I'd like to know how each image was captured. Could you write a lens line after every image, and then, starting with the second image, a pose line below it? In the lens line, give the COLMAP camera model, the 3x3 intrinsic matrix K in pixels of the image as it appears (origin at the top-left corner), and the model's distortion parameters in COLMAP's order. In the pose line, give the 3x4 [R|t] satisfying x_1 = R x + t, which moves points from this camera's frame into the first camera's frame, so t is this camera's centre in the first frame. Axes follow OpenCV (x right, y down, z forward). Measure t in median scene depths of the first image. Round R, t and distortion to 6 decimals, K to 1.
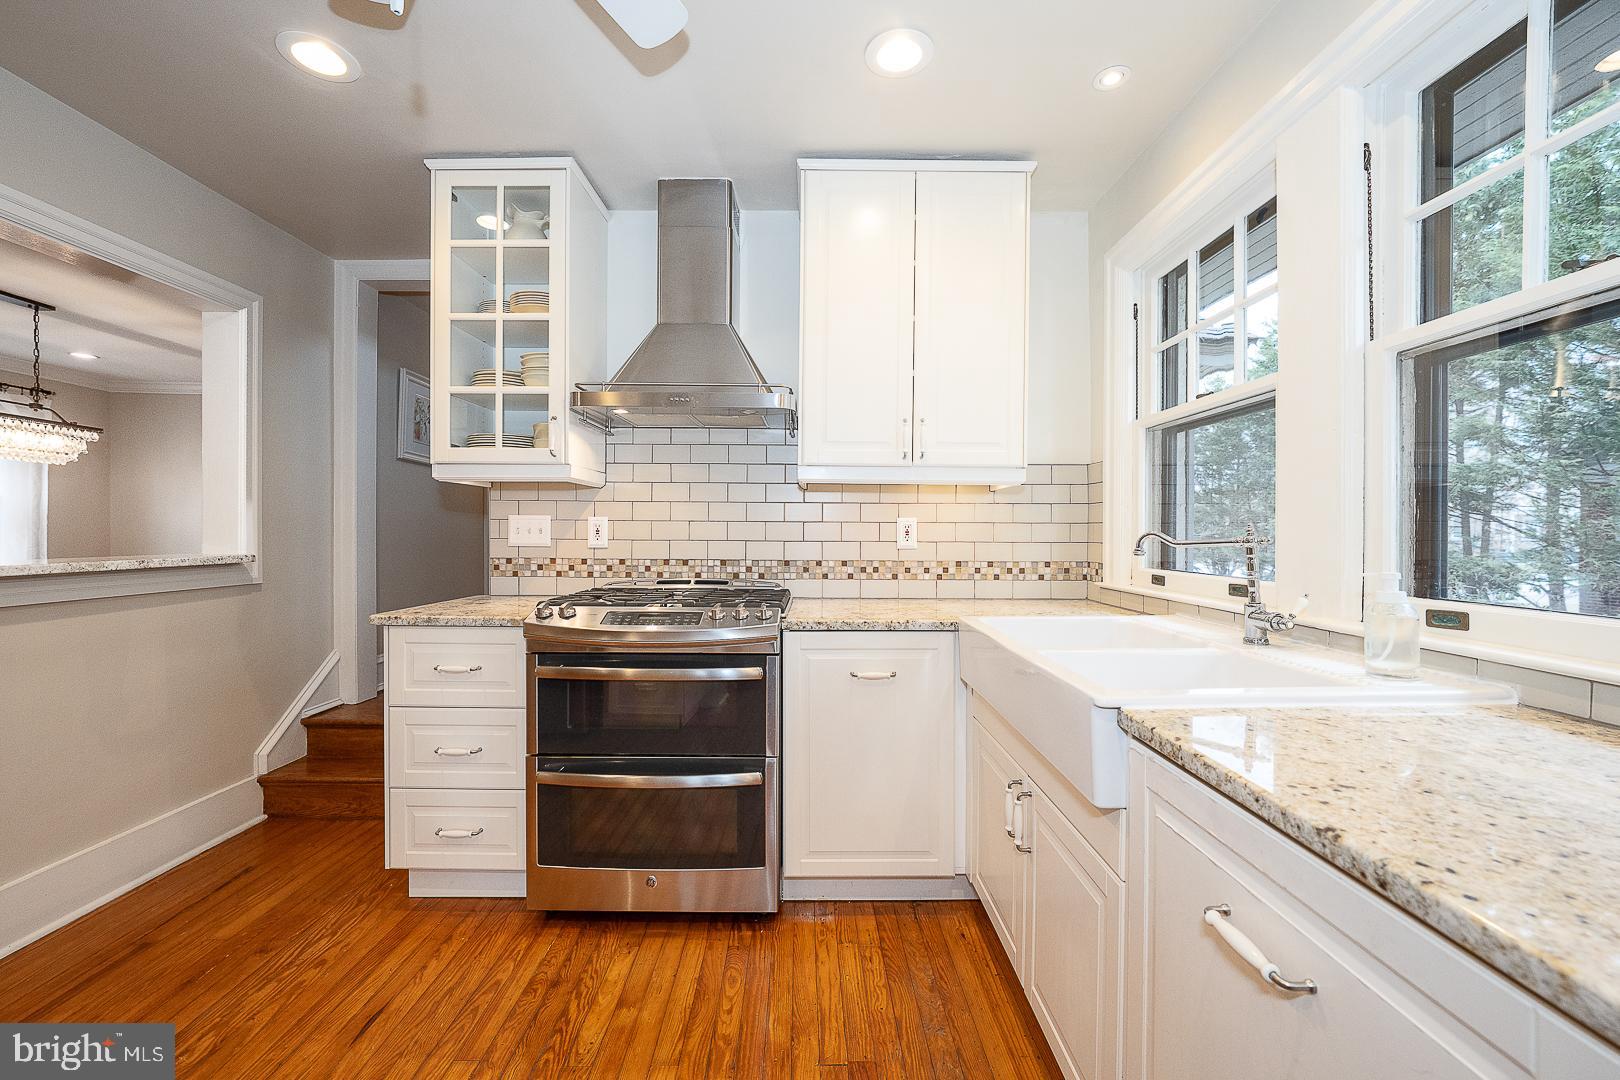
lens RADIAL K [[632.1, 0, 806.6], [0, 632.1, 537.0], [0, 0, 1]] dist [-0.015300, -0.000022]
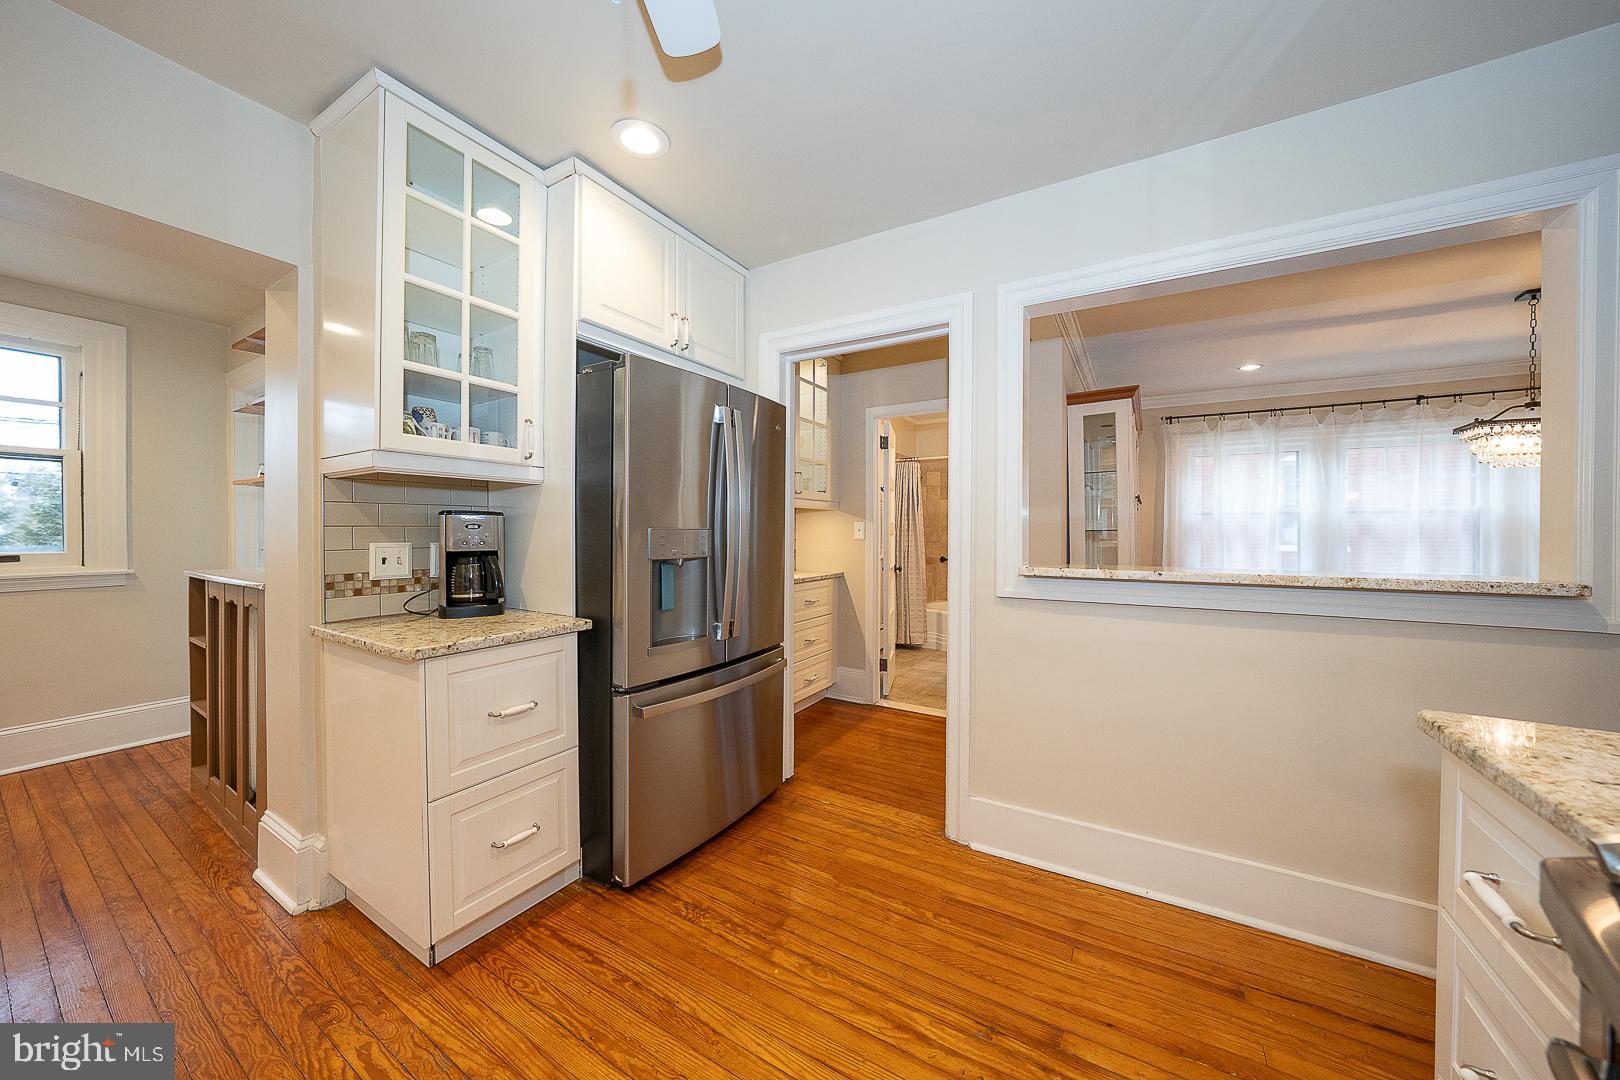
lens RADIAL K [[556.6, 0, 811.0], [0, 556.6, 535.8], [0, 0, 1]] dist [-0.030510, 0.006735]
pose [[-0.523508, -0.003239, -0.852014, -0.032955], [-0.010521, 0.999941, 0.002664, -0.013041], [0.851956, 0.010358, -0.523511, 0.606571]]
